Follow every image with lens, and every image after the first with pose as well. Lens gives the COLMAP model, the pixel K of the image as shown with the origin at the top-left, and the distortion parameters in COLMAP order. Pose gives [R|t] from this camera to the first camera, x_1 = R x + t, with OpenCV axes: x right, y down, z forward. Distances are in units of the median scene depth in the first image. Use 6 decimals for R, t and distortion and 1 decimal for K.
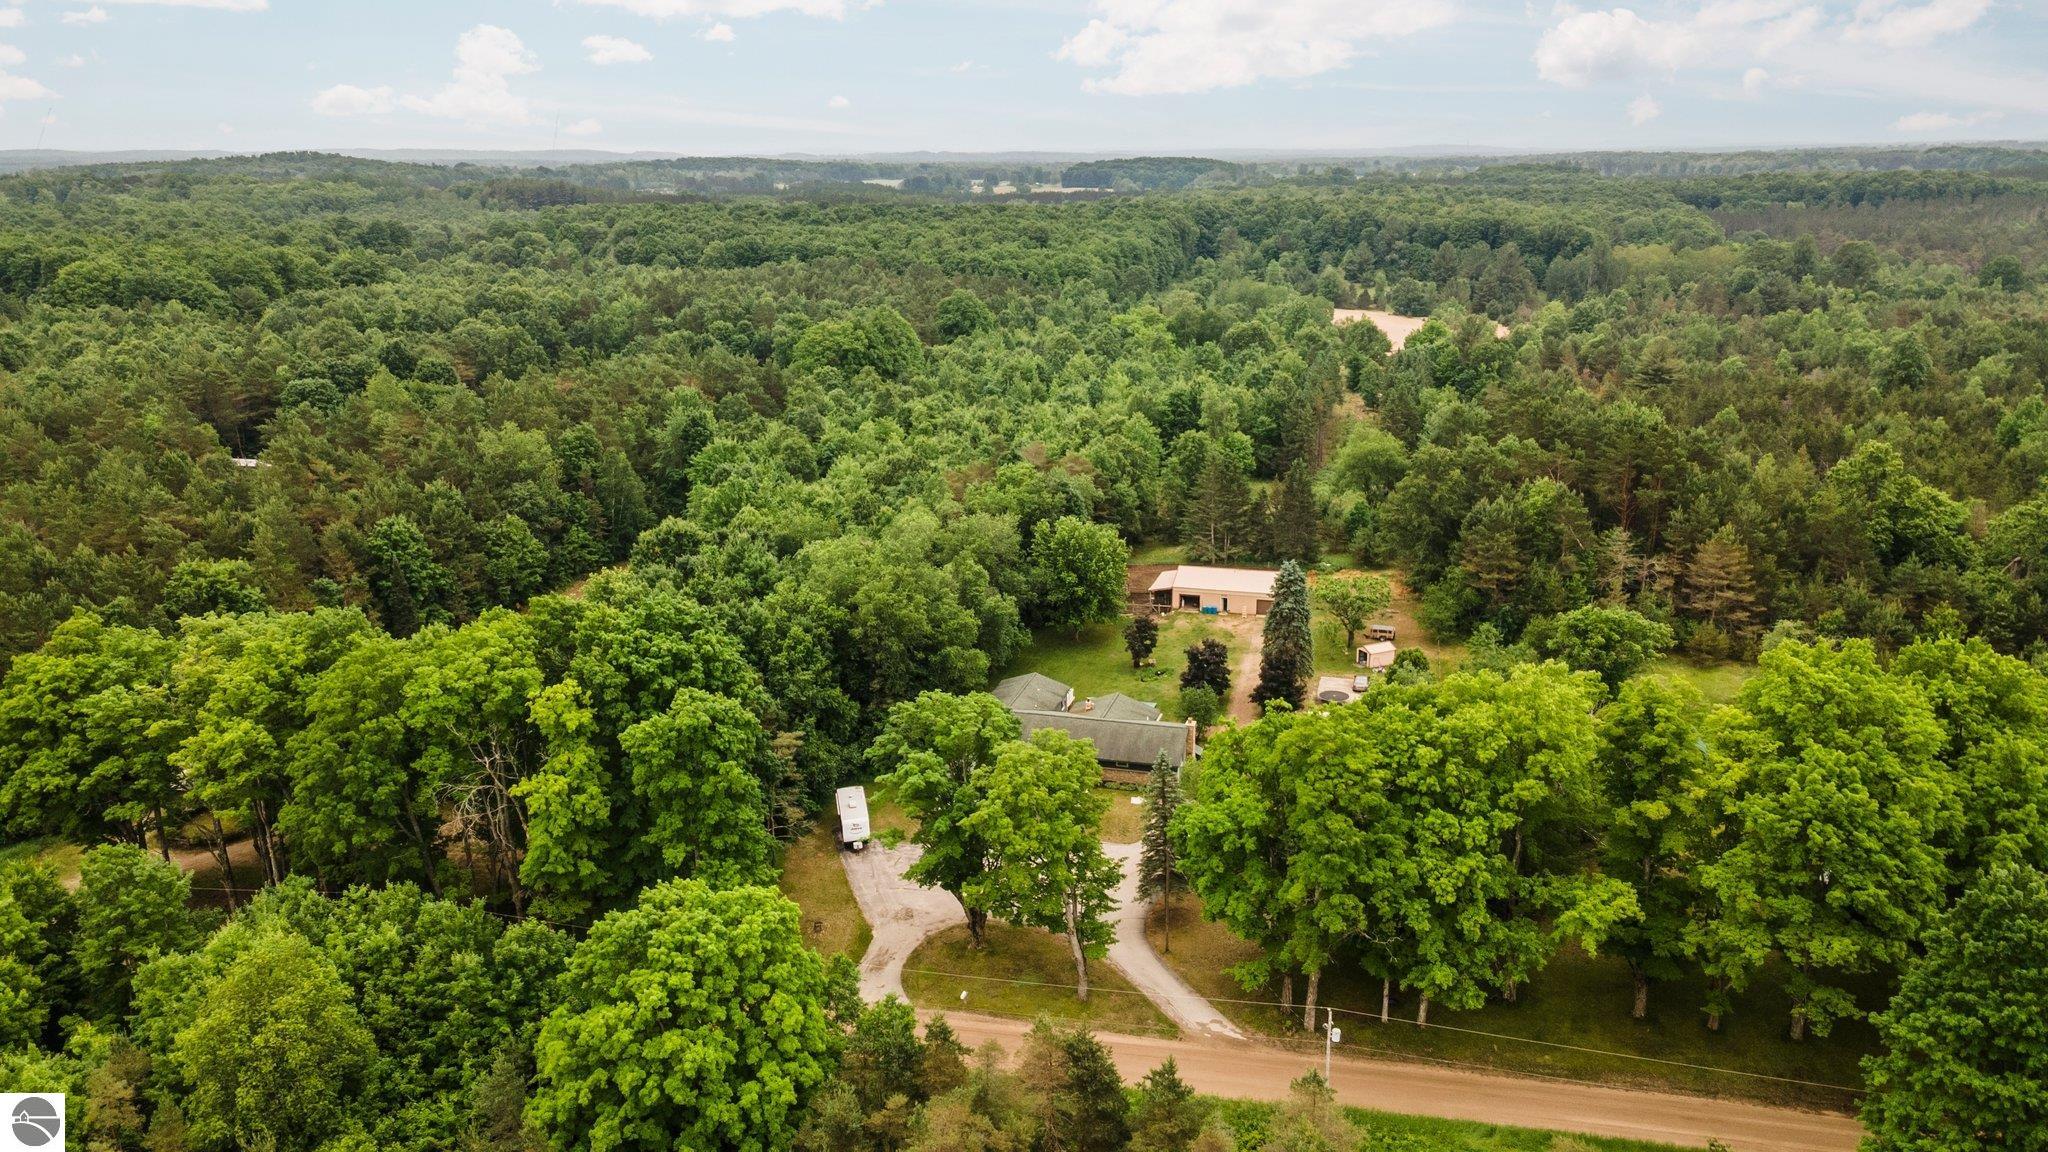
lens RADIAL K [[1495.9, 0, 1019.1], [0, 1495.9, 595.6], [0, 0, 1]] dist [0.024539, 0.039357]
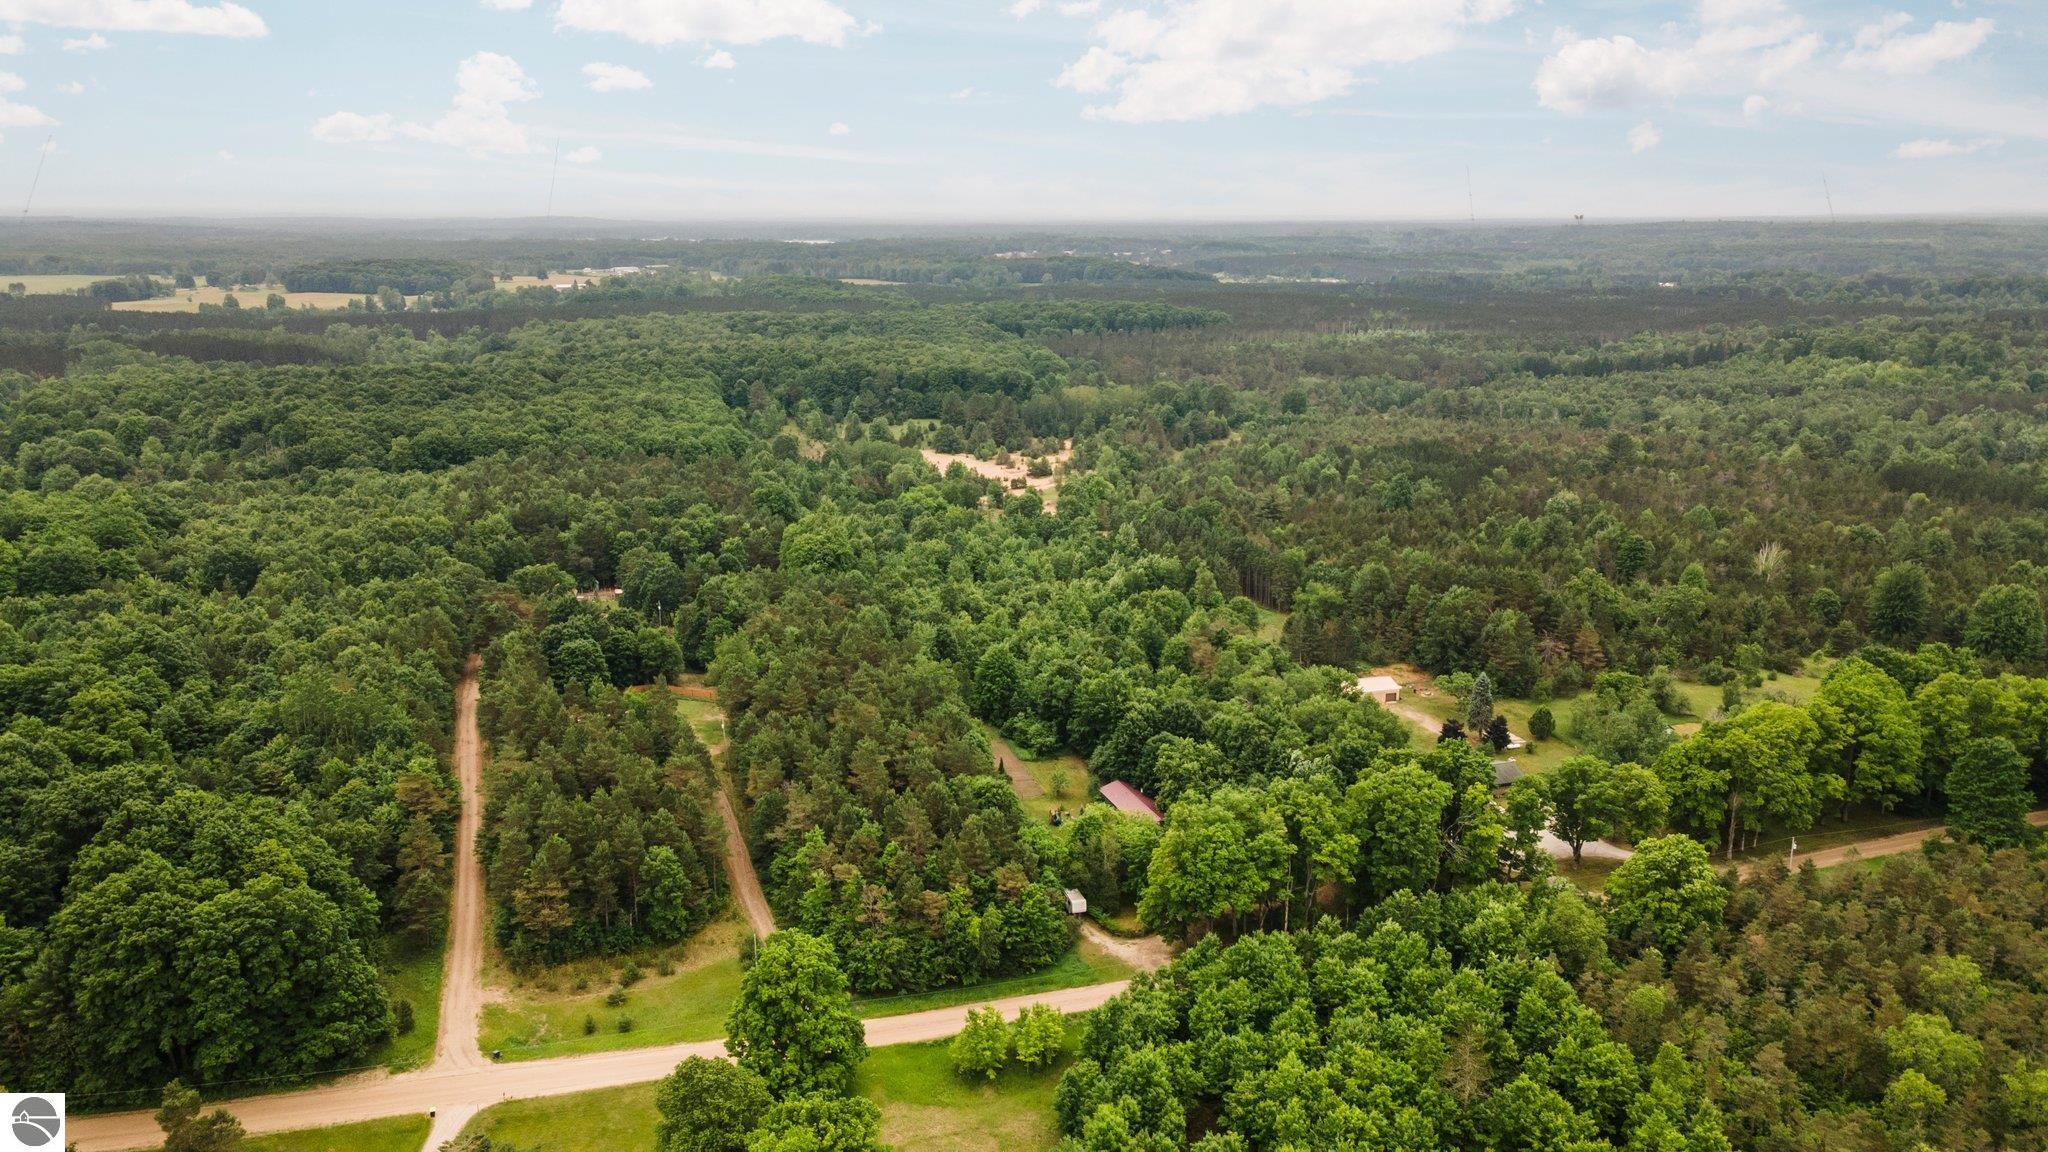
lens RADIAL K [[1495.9, 0, 1019.1], [0, 1495.9, 595.6], [0, 0, 1]] dist [0.024539, 0.039357]
pose [[0.838457, -0.128300, 0.529649, -1.801366], [0.148902, 0.988845, 0.003815, -0.292292], [-0.524230, 0.075667, 0.848208, -0.492947]]
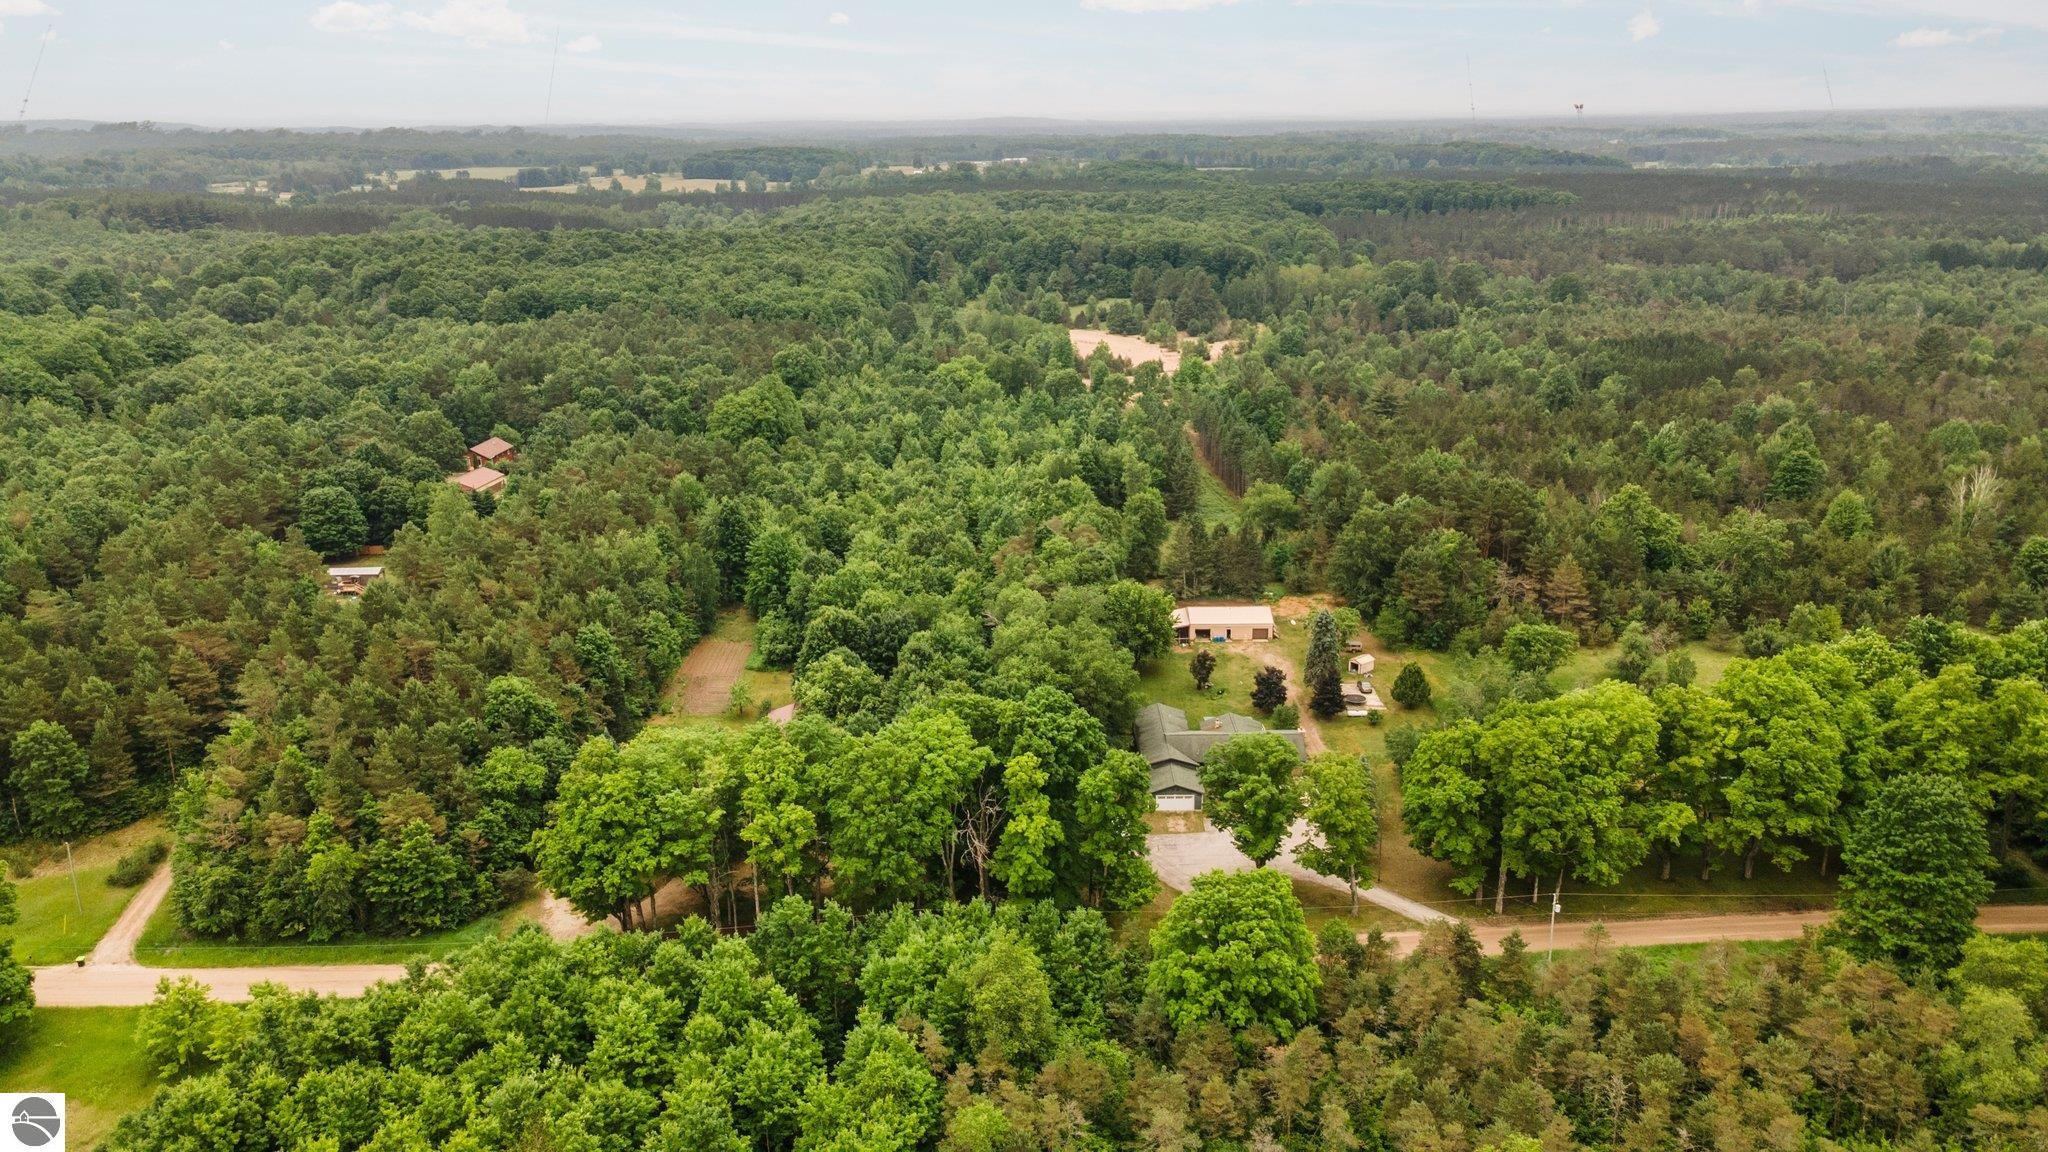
lens RADIAL K [[1499.1, 0, 1016.1], [0, 1499.1, 587.9], [0, 0, 1]] dist [0.029968, 0.016553]
pose [[0.962679, -0.082863, 0.257648, -0.616501], [0.079049, 0.996554, 0.025145, -0.133004], [-0.258843, -0.003840, 0.965912, -0.409260]]
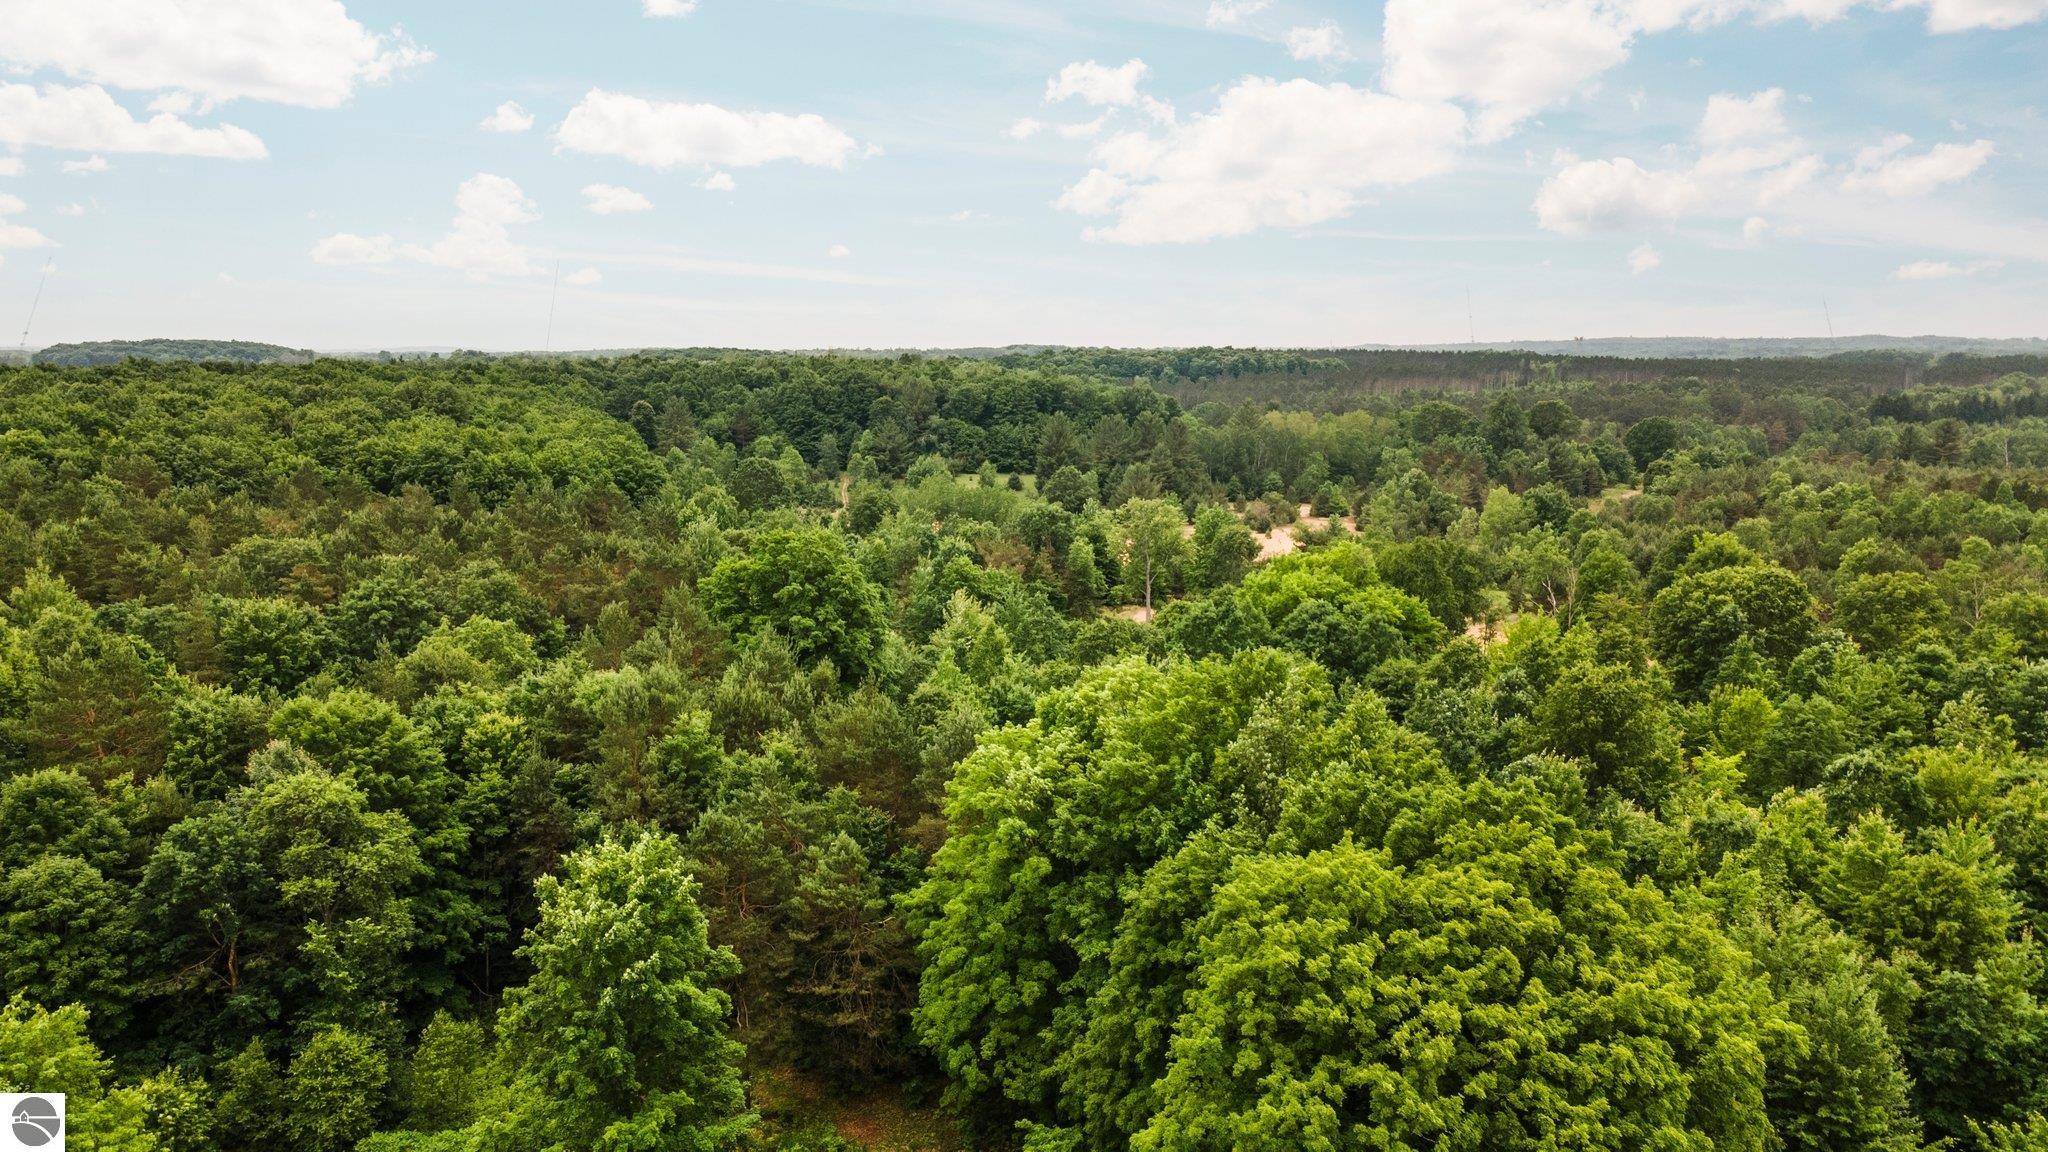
lens RADIAL K [[1498.0, 0, 1015.4], [0, 1498.0, 587.0], [0, 0, 1]] dist [0.036698, -0.008510]
pose [[0.799828, -0.085892, 0.594052, -0.630082], [0.165402, 0.982929, -0.080578, -0.541595], [-0.576990, 0.162706, 0.800381, 2.445388]]
